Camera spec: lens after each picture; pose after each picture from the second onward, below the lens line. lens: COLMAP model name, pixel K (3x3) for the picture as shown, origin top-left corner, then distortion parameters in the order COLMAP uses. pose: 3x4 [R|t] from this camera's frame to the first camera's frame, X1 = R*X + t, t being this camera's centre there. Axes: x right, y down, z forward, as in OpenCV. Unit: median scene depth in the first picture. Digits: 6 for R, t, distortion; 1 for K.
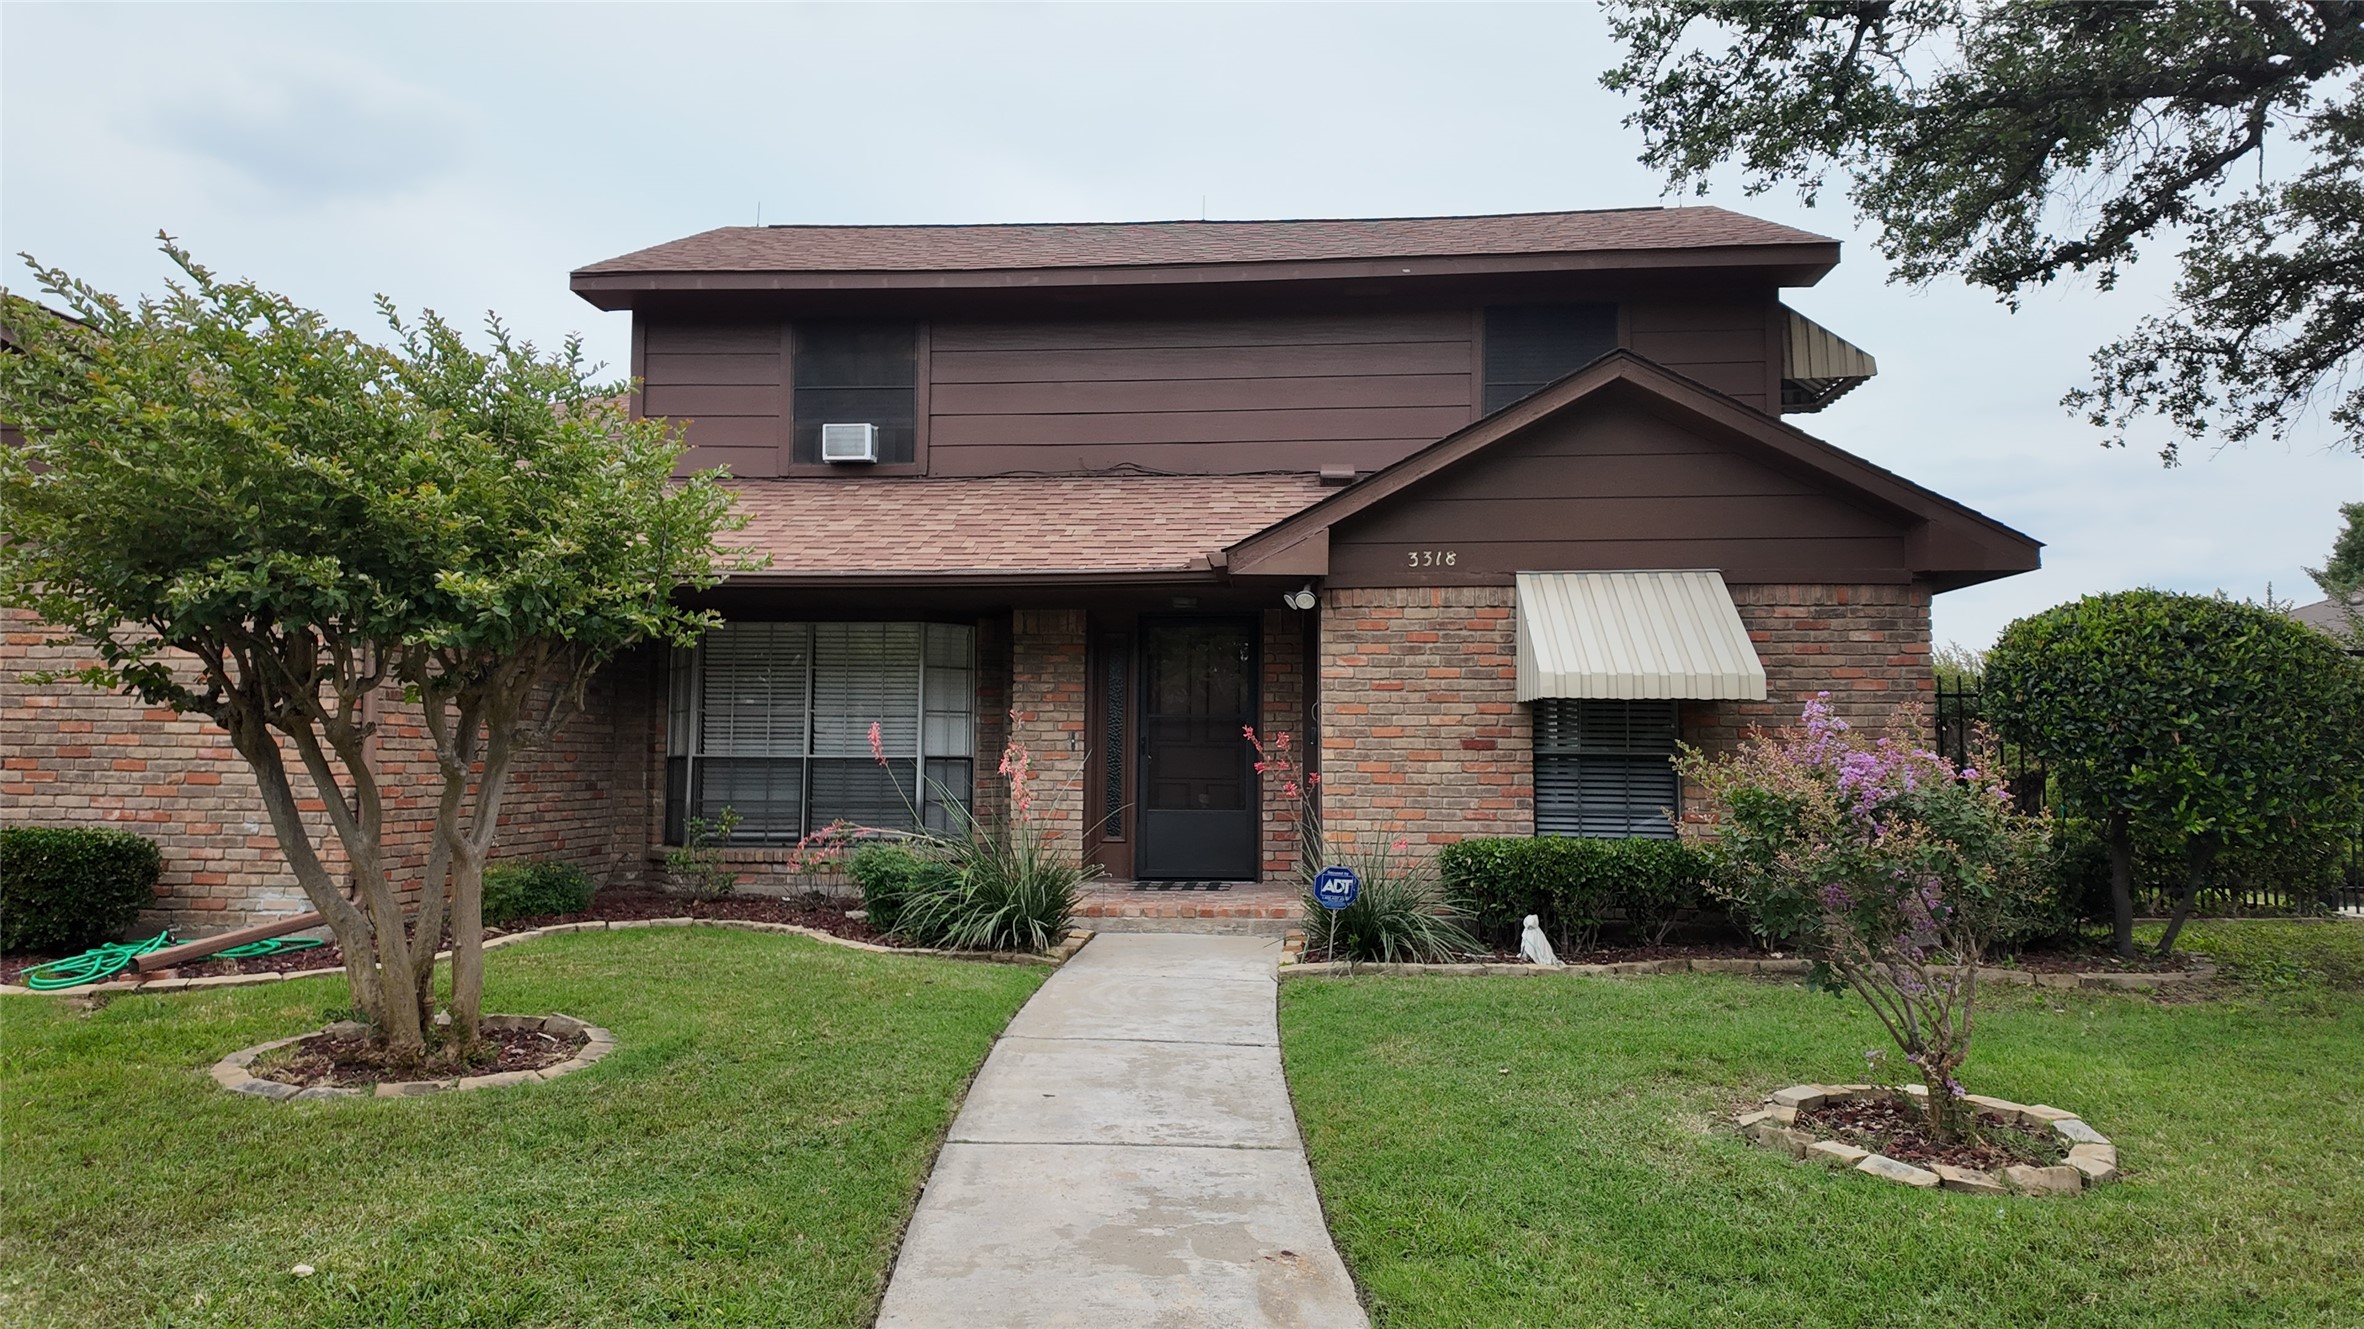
lens RADIAL K [[1384.3, 0, 1182.0], [0, 1384.3, 664.5], [0, 0, 1]] dist [0.006945, -0.000350]
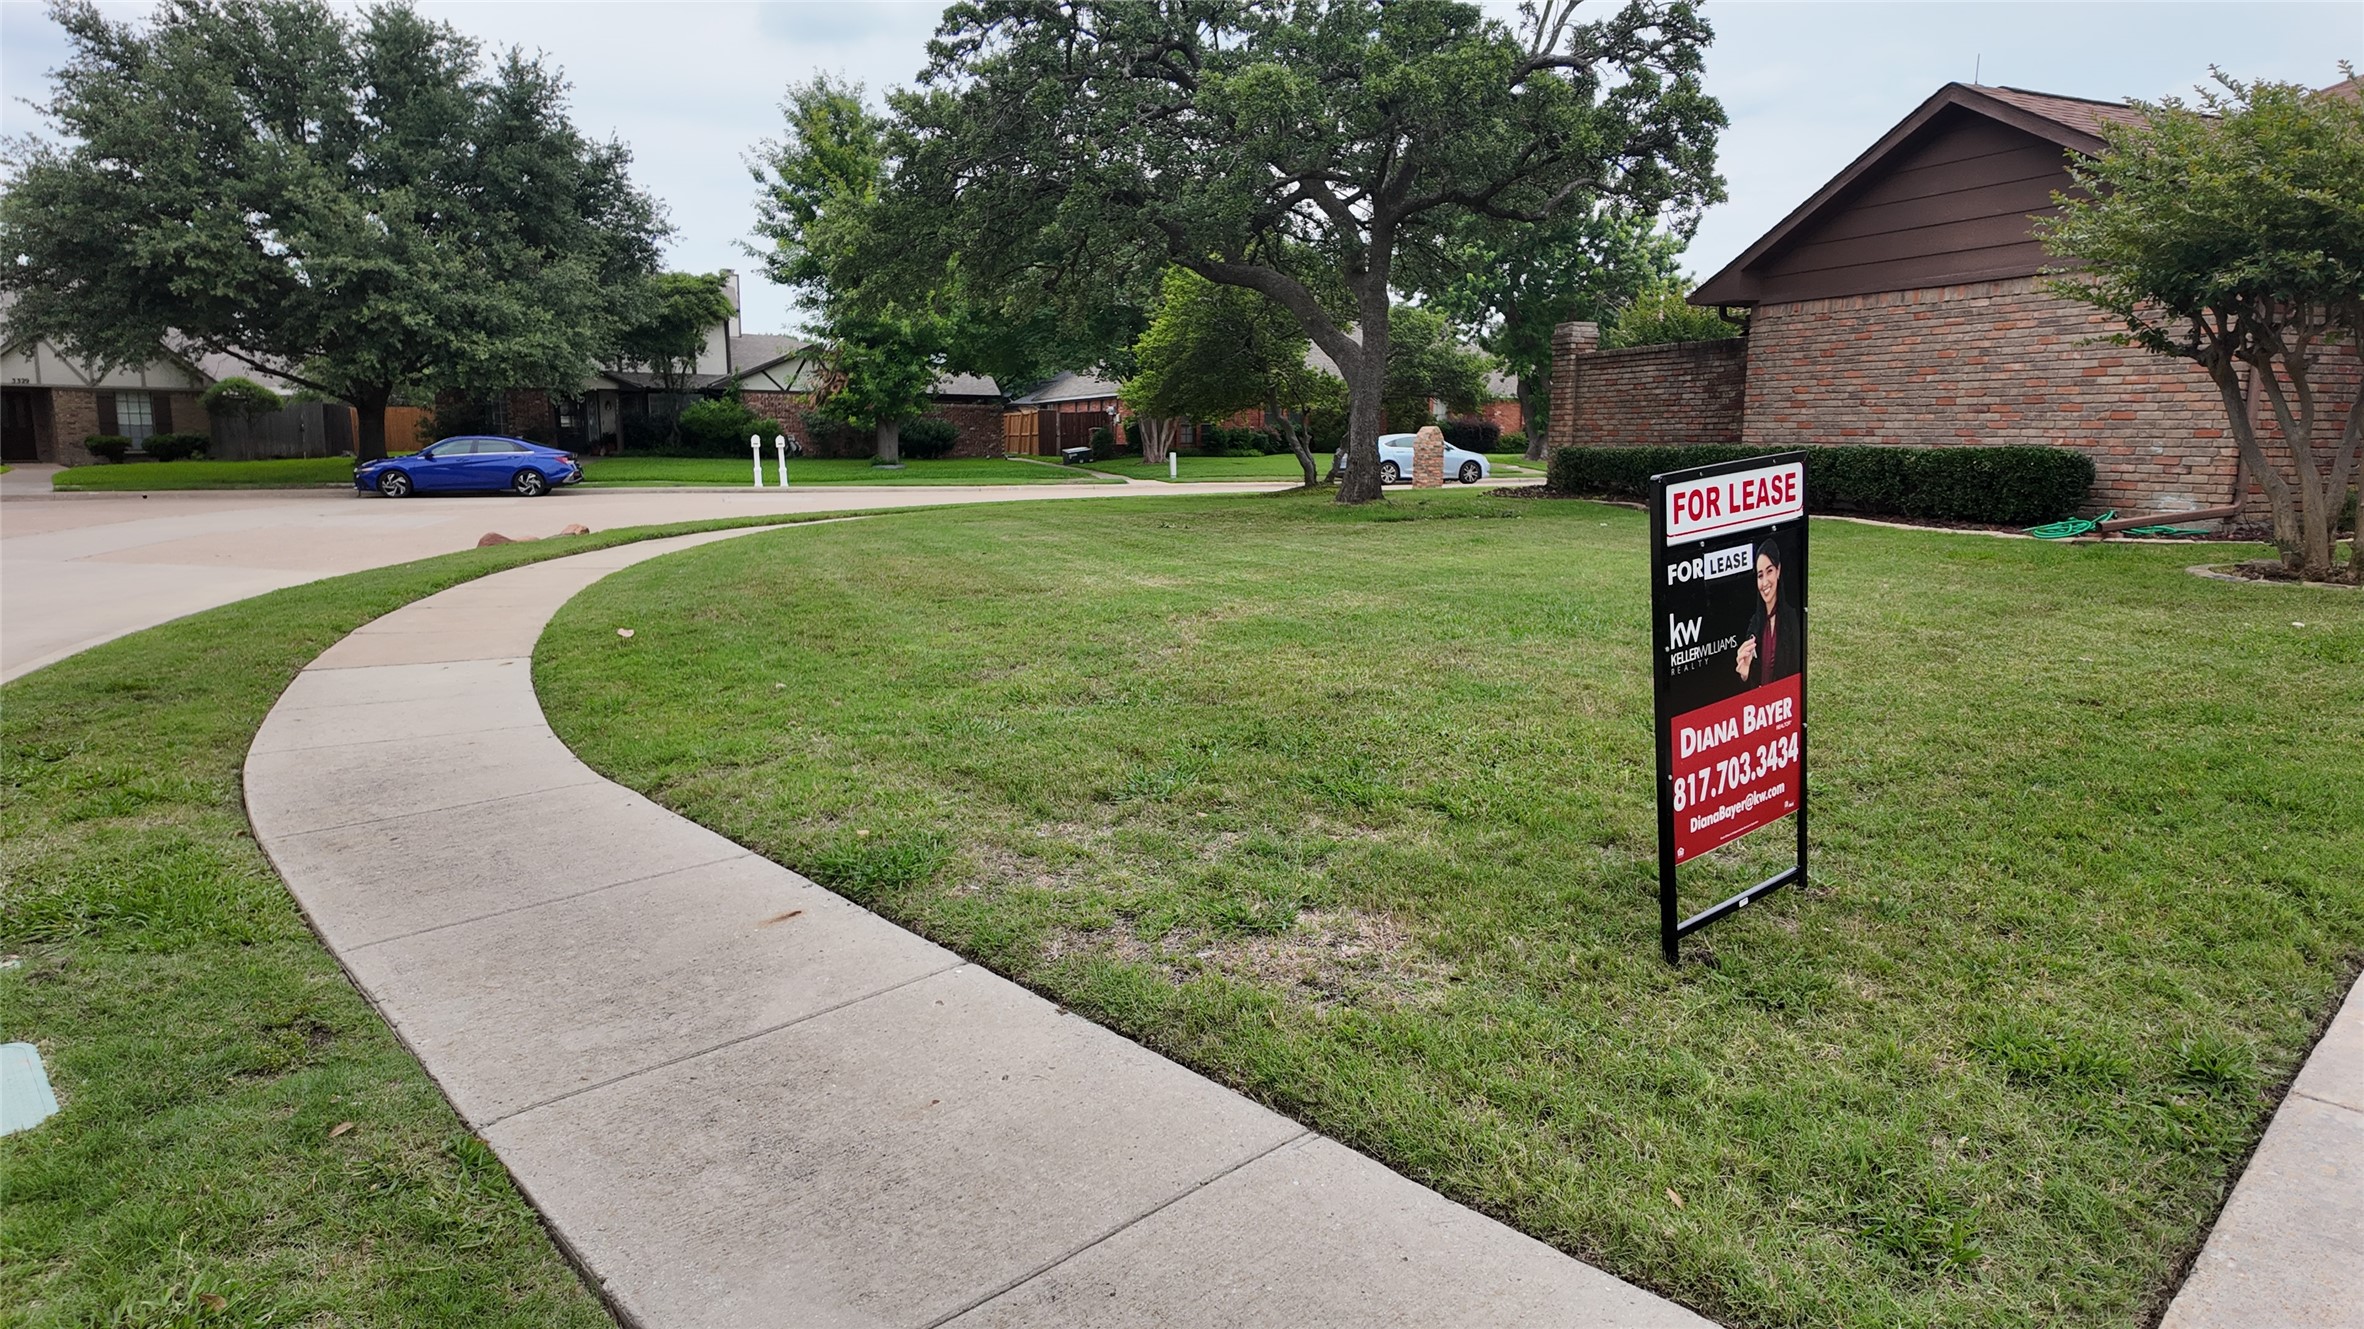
lens RADIAL K [[1381.9, 0, 1182.0], [0, 1381.9, 664.5], [0, 0, 1]] dist [0.008109, -0.001134]
pose [[0.438339, 0.140597, -0.887745, 0.185854], [0.060678, 0.980808, 0.185296, 0.010364], [0.896759, -0.135089, 0.421395, -0.536401]]
